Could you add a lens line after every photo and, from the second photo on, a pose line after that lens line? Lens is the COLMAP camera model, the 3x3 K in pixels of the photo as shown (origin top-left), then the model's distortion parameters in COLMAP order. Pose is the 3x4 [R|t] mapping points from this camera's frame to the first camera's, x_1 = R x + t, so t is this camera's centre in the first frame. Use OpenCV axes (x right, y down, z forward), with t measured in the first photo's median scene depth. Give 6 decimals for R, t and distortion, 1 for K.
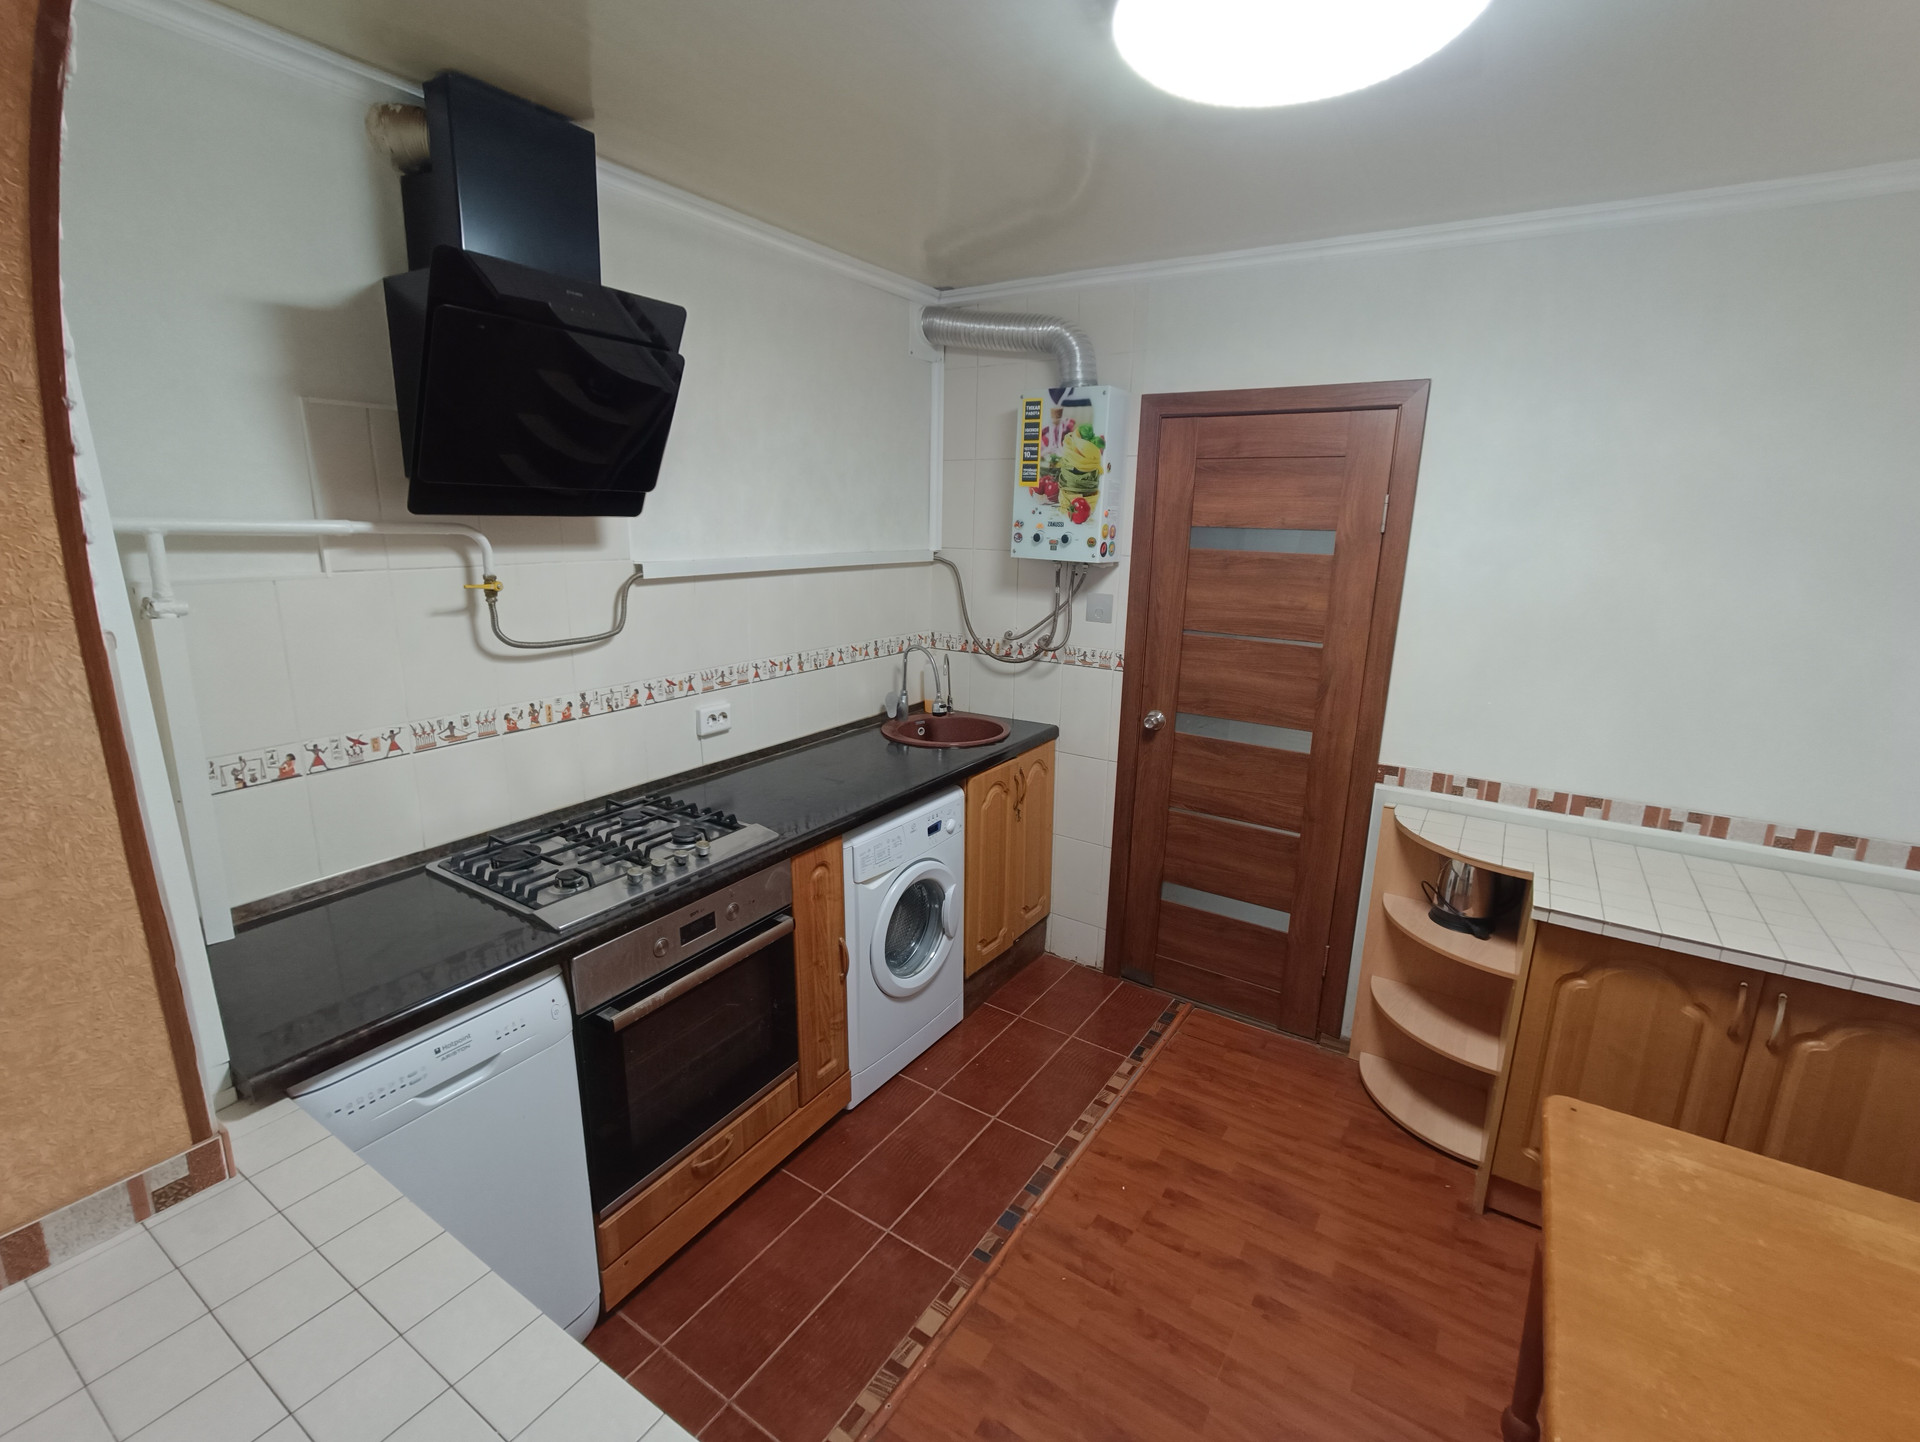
lens RADIAL K [[873.0, 0, 954.1], [0, 873.0, 714.7], [0, 0, 1]] dist [-0.020215, 0.016399]
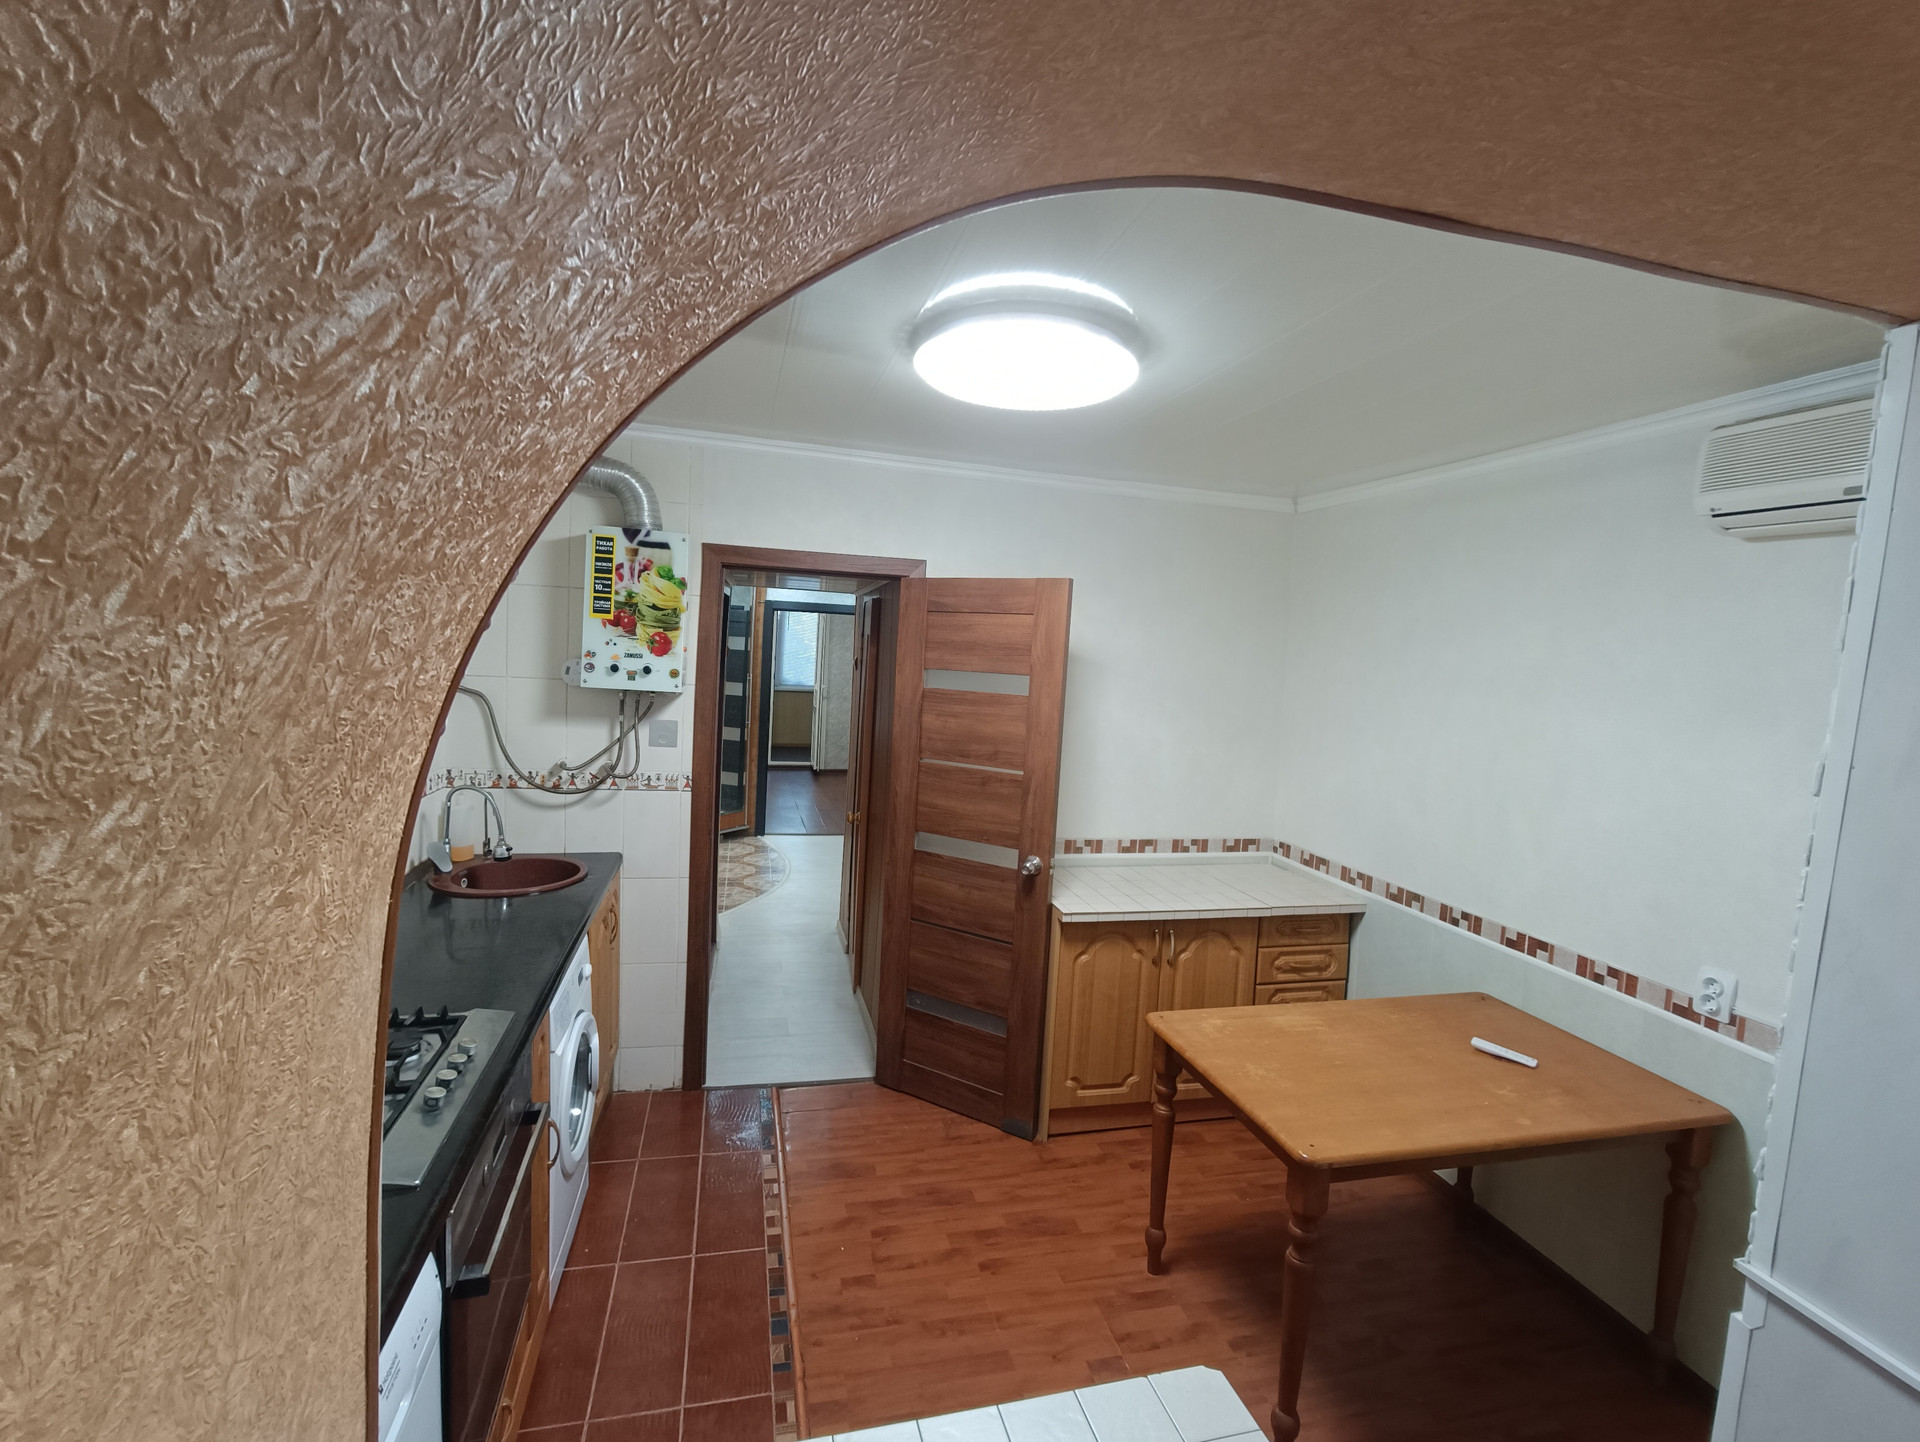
lens RADIAL K [[873.0, 0, 954.1], [0, 873.0, 714.7], [0, 0, 1]] dist [-0.020215, 0.016399]
pose [[0.671898, -0.037482, 0.739695, -0.447239], [0.124300, 0.990260, -0.062729, -0.042141], [-0.730139, 0.134091, 0.670013, 0.046510]]
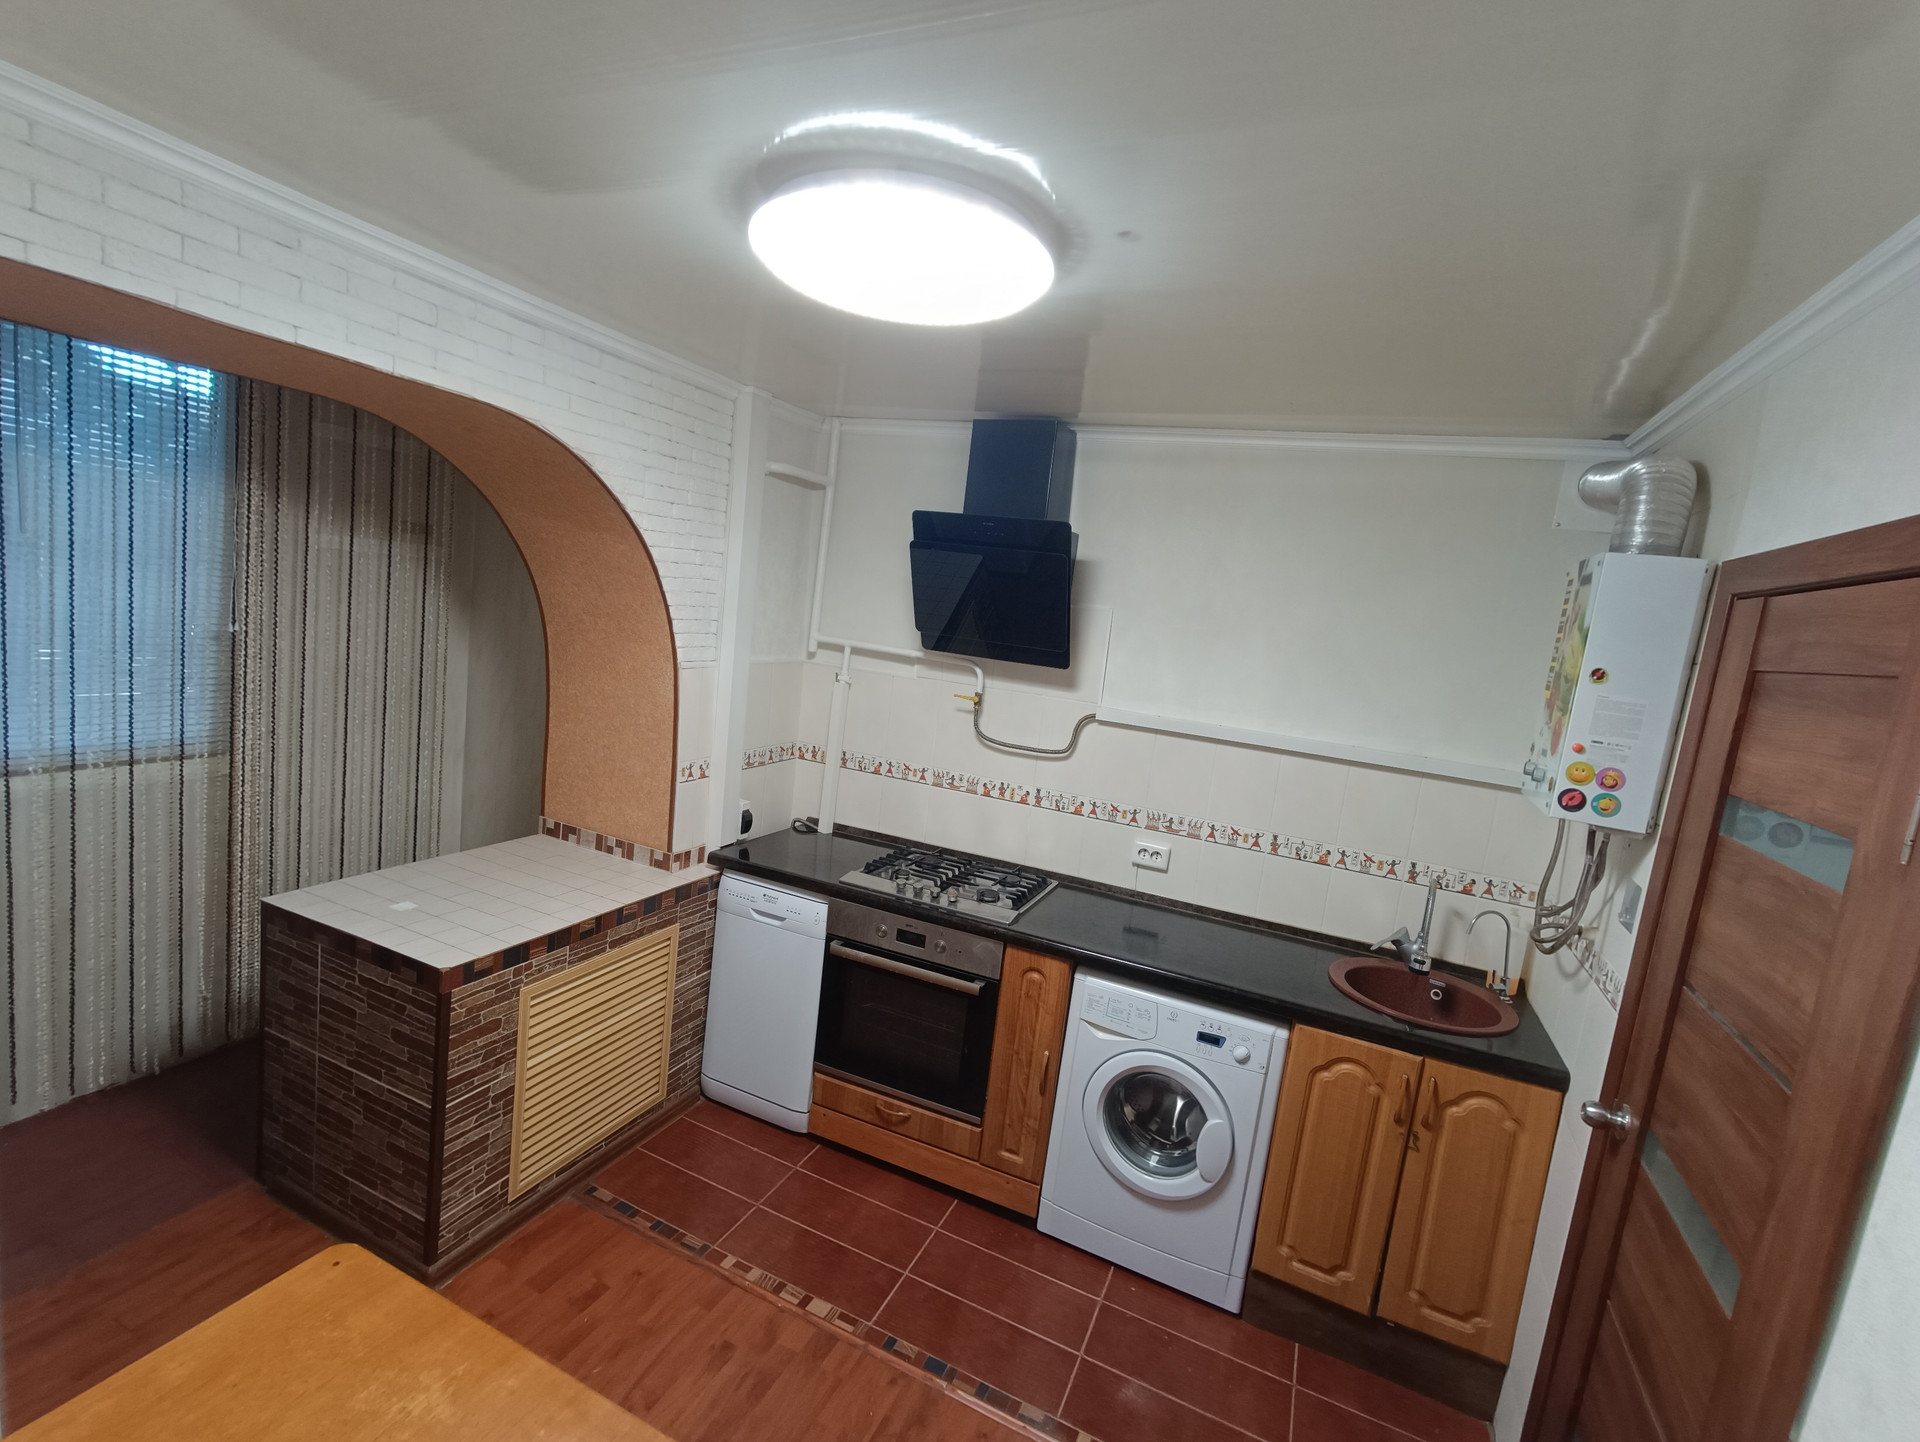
lens RADIAL K [[873.0, 0, 954.1], [0, 873.0, 714.7], [0, 0, 1]] dist [-0.020215, 0.016399]
pose [[0.162016, 0.120318, -0.979426, 0.790458], [-0.329773, 0.942076, 0.061179, -0.155107], [0.930054, 0.313076, 0.192309, 0.498004]]
